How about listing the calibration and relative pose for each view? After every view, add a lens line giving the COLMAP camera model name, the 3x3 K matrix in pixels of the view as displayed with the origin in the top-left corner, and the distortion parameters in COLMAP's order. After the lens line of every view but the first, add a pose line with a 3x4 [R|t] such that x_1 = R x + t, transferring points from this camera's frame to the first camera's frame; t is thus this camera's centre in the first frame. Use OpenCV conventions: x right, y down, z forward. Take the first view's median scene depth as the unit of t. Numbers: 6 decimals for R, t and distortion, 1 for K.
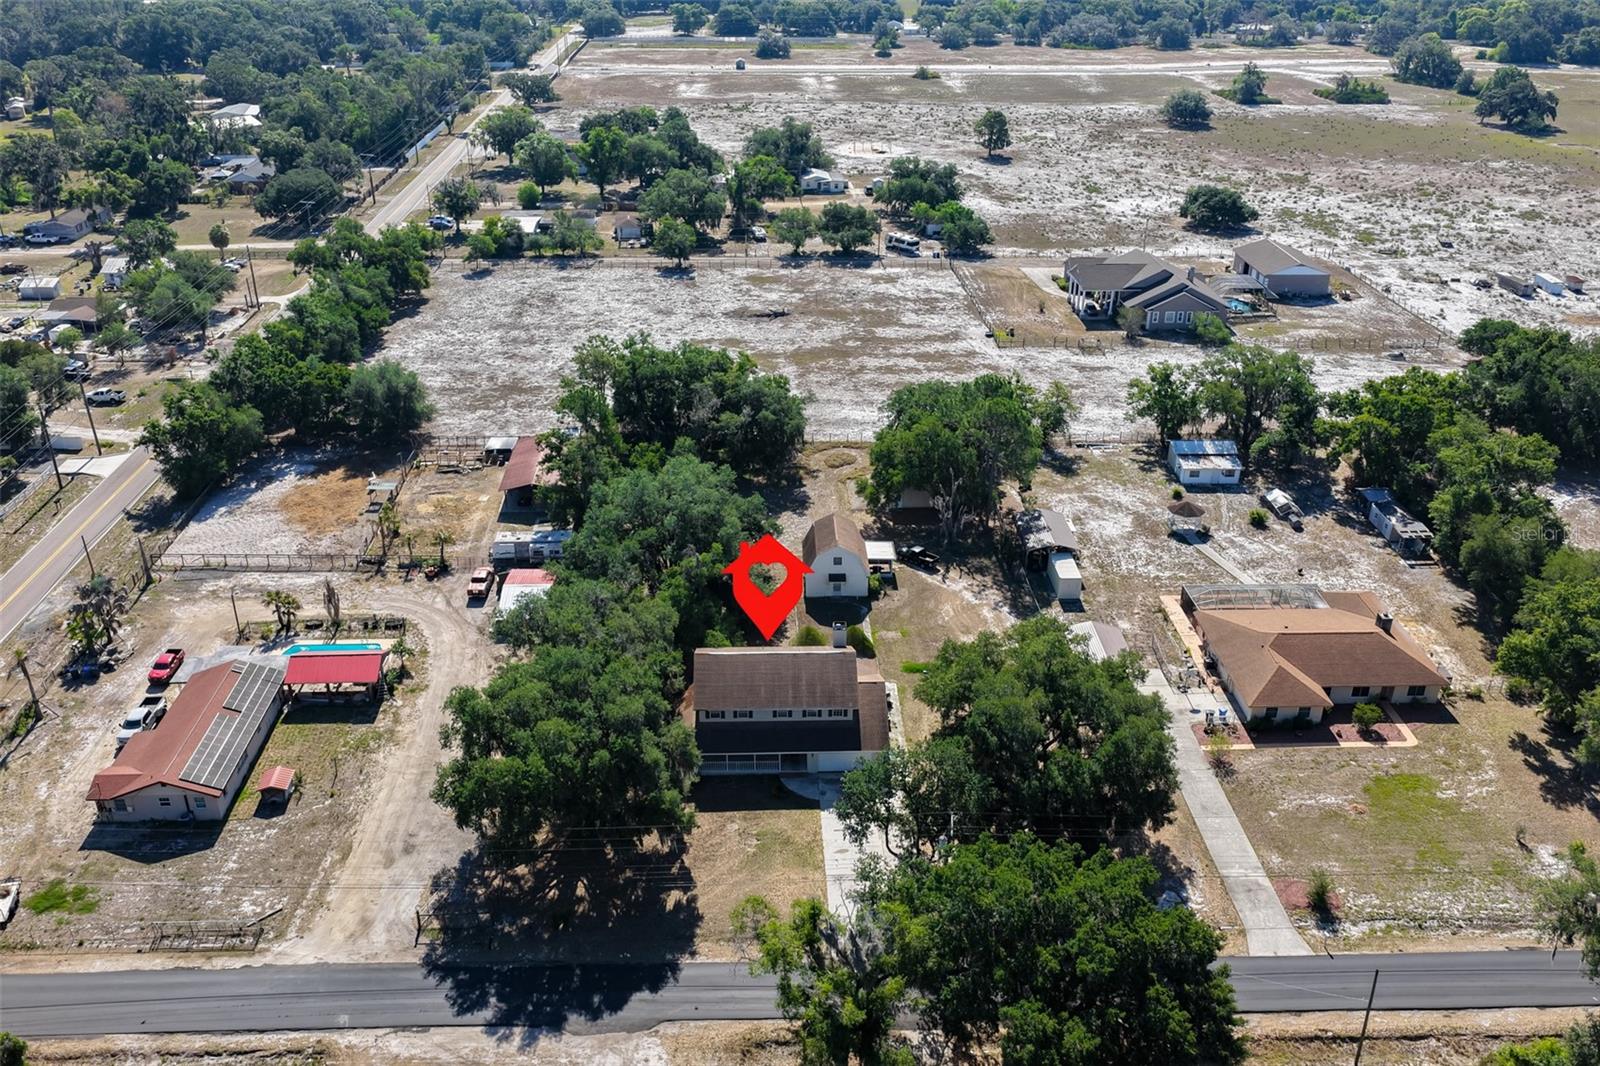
lens RADIAL K [[1325.7, 0, 803.8], [0, 1325.7, 536.3], [0, 0, 1]] dist [-0.014578, 0.037786]
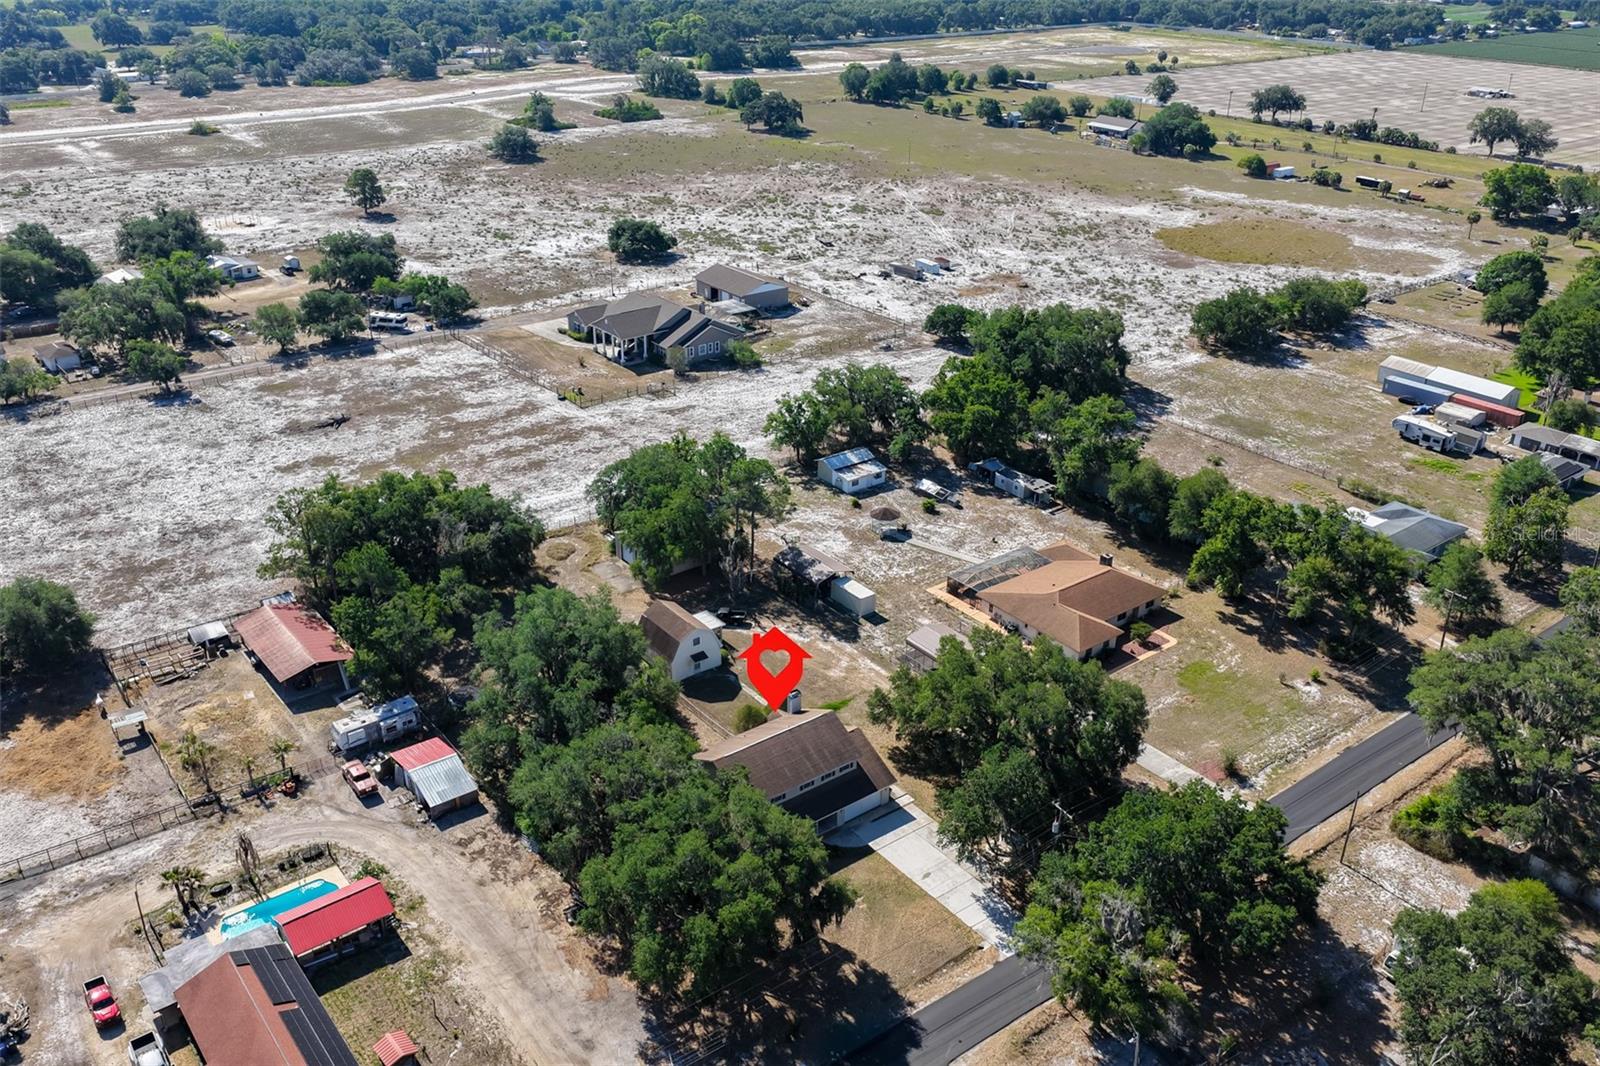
lens RADIAL K [[1325.7, 0, 803.8], [0, 1325.7, 536.3], [0, 0, 1]] dist [-0.014578, 0.037786]
pose [[0.814135, -0.255030, 0.521674, -0.291550], [0.255808, 0.964038, 0.072068, -0.078296], [-0.521293, 0.074775, 0.850096, 0.027748]]
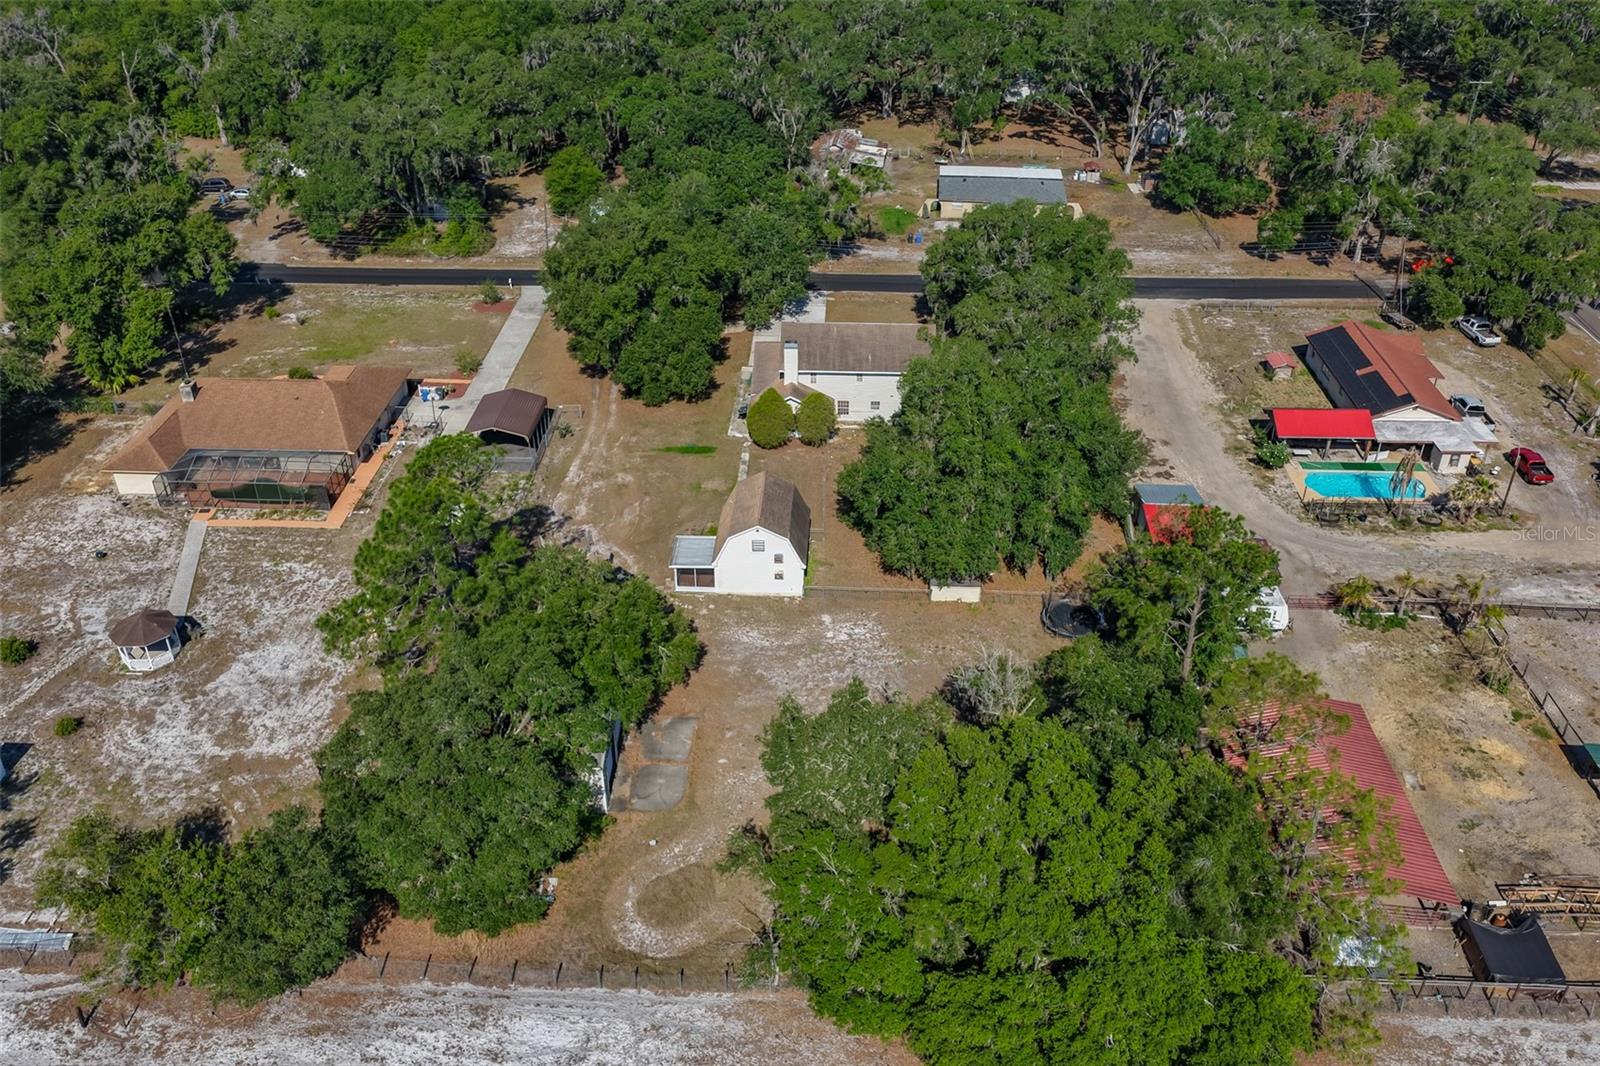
lens RADIAL K [[1325.7, 0, 803.8], [0, 1325.7, 536.3], [0, 0, 1]] dist [-0.014578, 0.037786]
pose [[-0.996843, -0.048637, 0.062760, -0.028840], [0.029039, 0.512348, 0.858287, -0.401283], [-0.073899, 0.857400, -0.509318, 0.928381]]
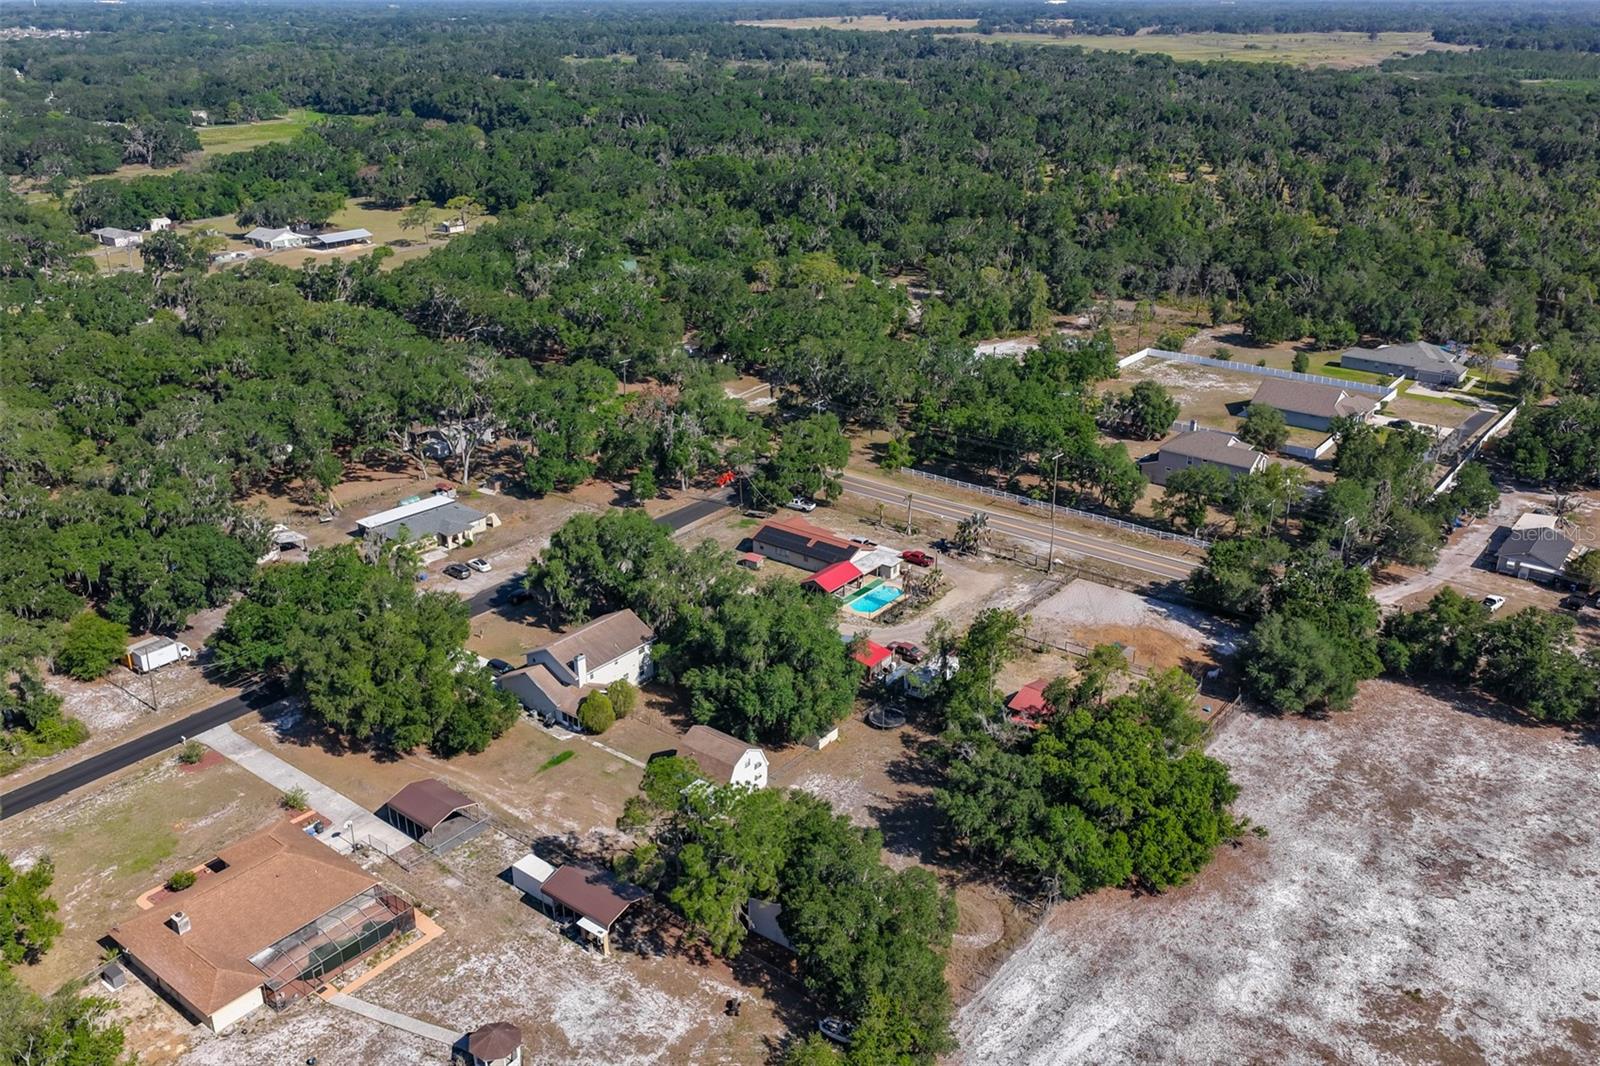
lens RADIAL K [[1325.7, 0, 803.8], [0, 1325.7, 536.3], [0, 0, 1]] dist [-0.014578, 0.037786]
pose [[-0.647985, 0.285840, -0.705982, 0.447619], [-0.345375, 0.715863, 0.606842, -0.515018], [0.678846, 0.637053, -0.365146, 0.893113]]
